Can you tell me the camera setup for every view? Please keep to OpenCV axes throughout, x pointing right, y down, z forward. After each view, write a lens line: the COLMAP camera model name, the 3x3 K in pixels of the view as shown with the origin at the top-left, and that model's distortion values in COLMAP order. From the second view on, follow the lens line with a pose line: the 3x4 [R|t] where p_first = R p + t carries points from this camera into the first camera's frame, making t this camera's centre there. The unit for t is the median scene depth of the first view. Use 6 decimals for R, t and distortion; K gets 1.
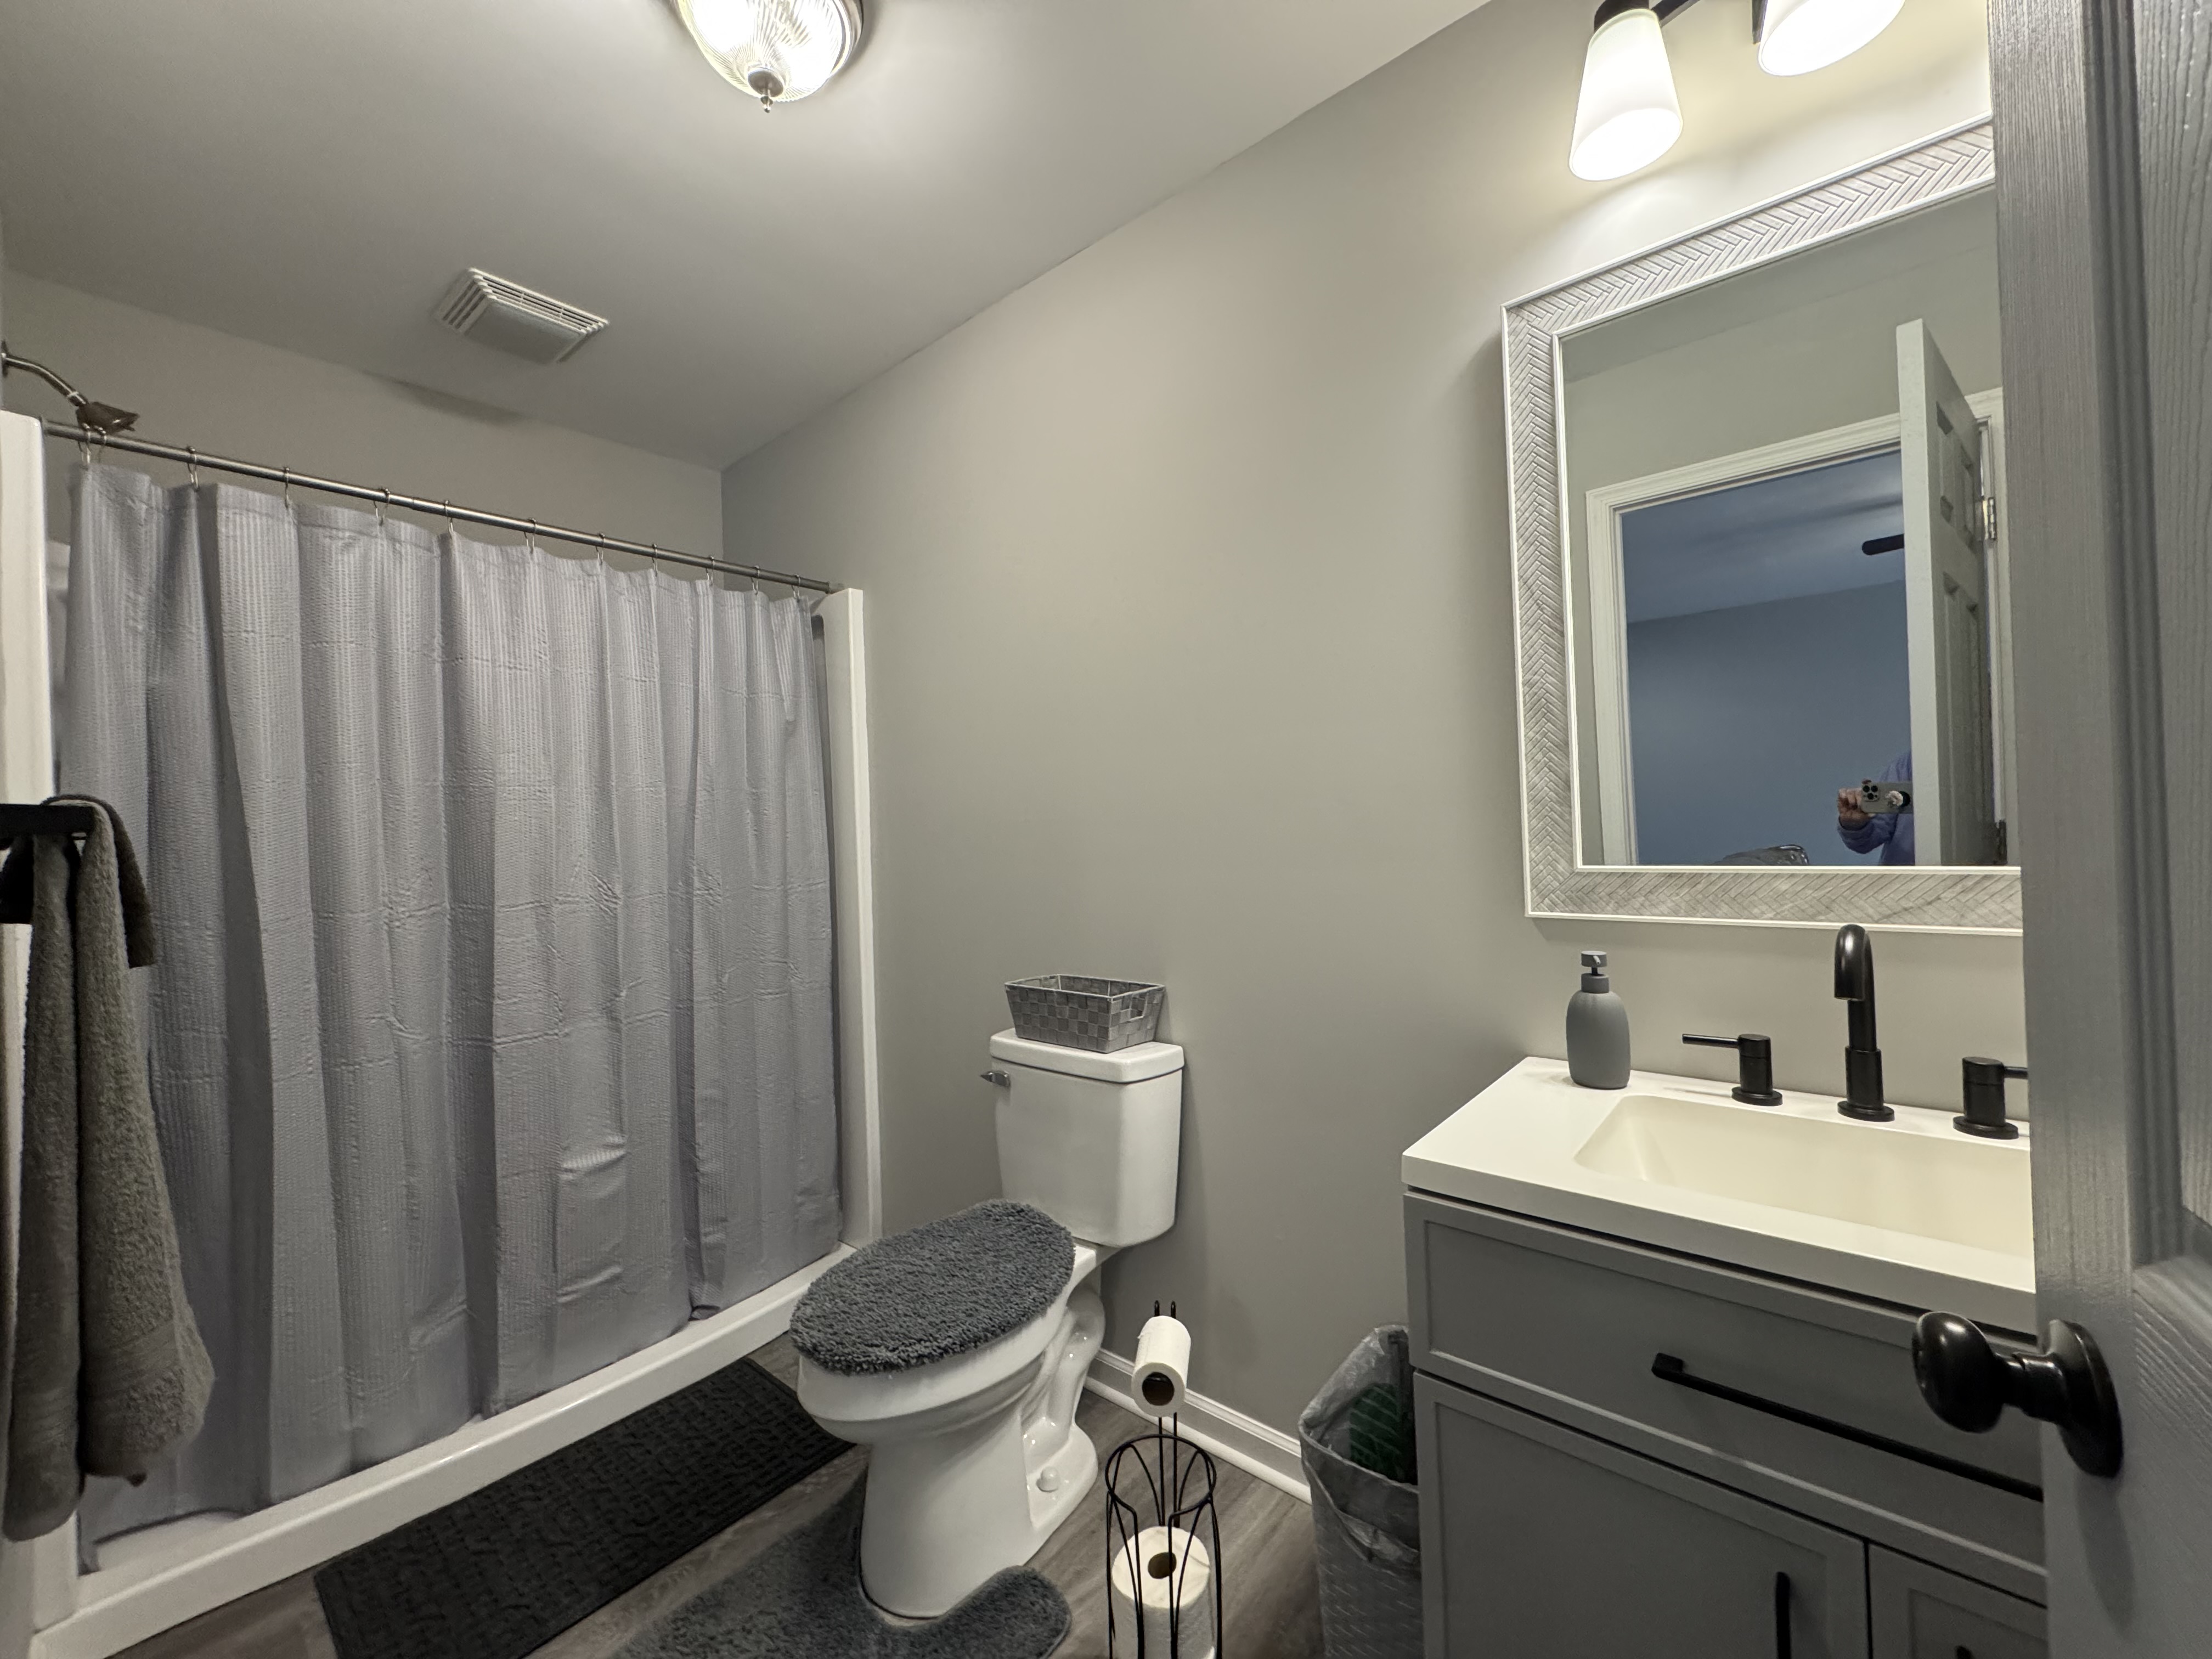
lens RADIAL K [[883.8, 0, 1108.2], [0, 883.8, 826.3], [0, 0, 1]] dist [-0.001968, 0.000271]
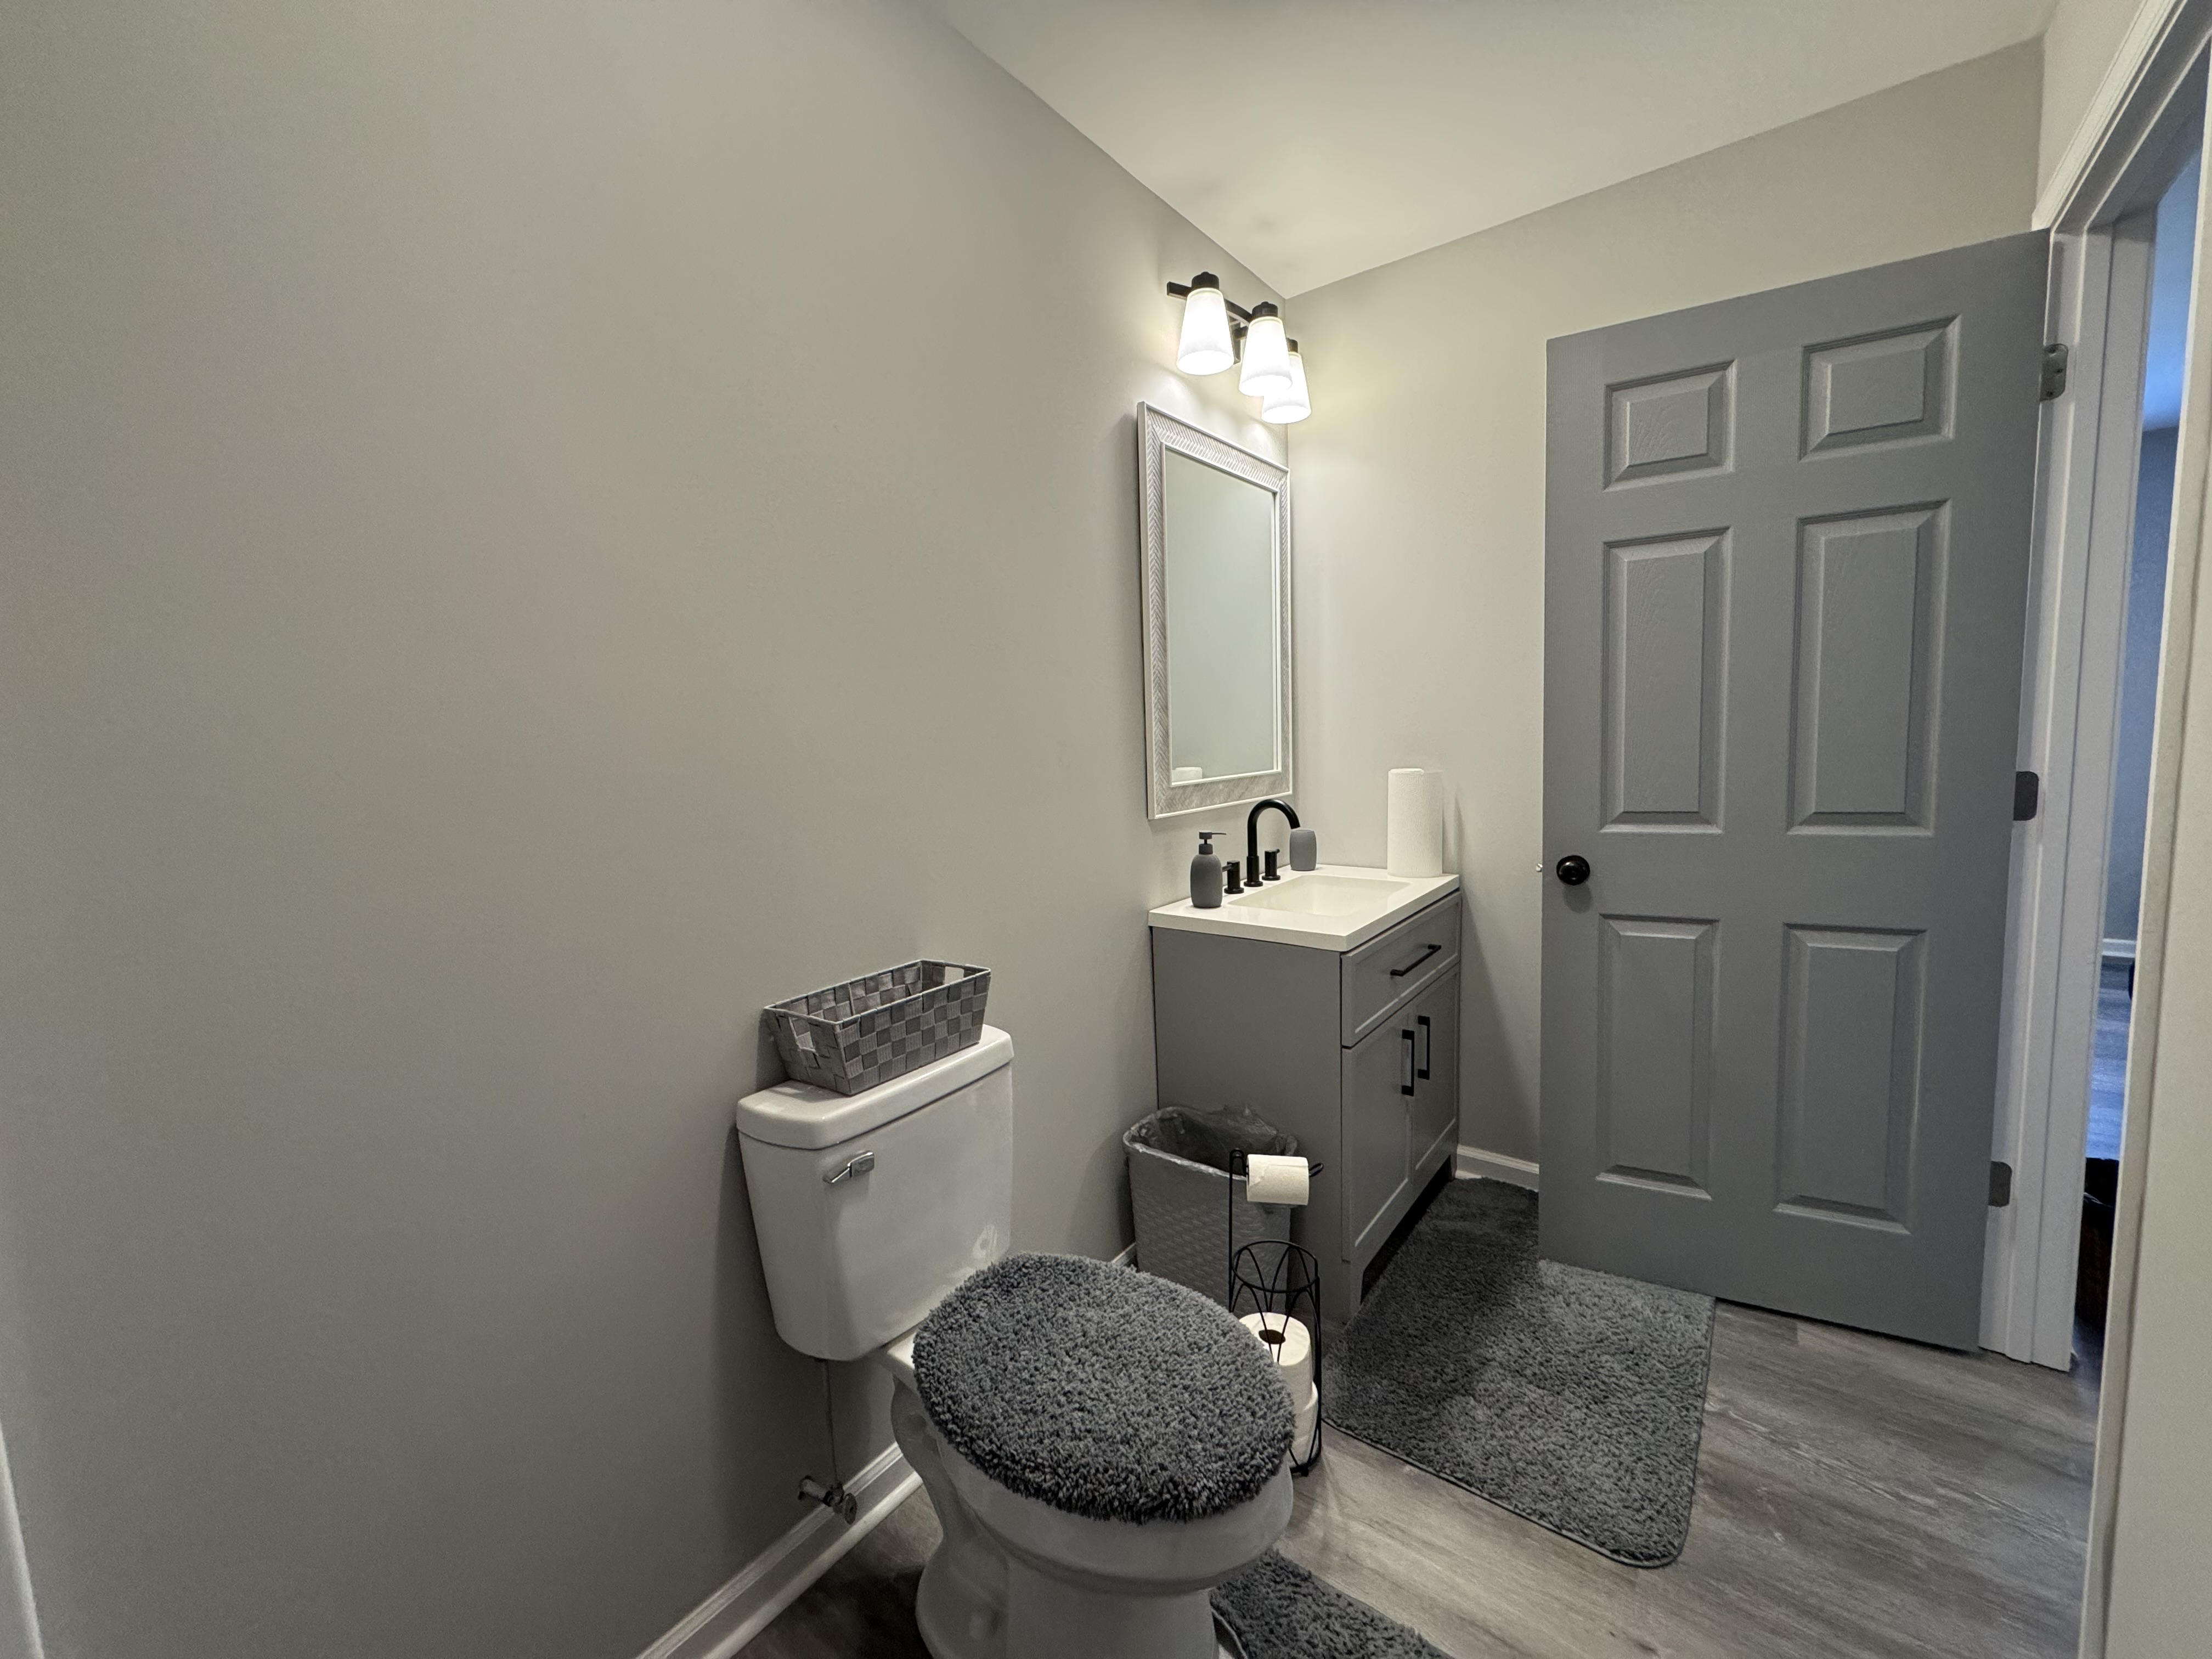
lens RADIAL K [[883.8, 0, 1108.2], [0, 883.8, 826.3], [0, 0, 1]] dist [-0.001968, 0.000271]
pose [[-0.070089, -0.058104, 0.995847, -1.024825], [0.049583, 0.996865, 0.061653, 0.018404], [-0.996308, 0.053698, -0.066988, 1.173209]]
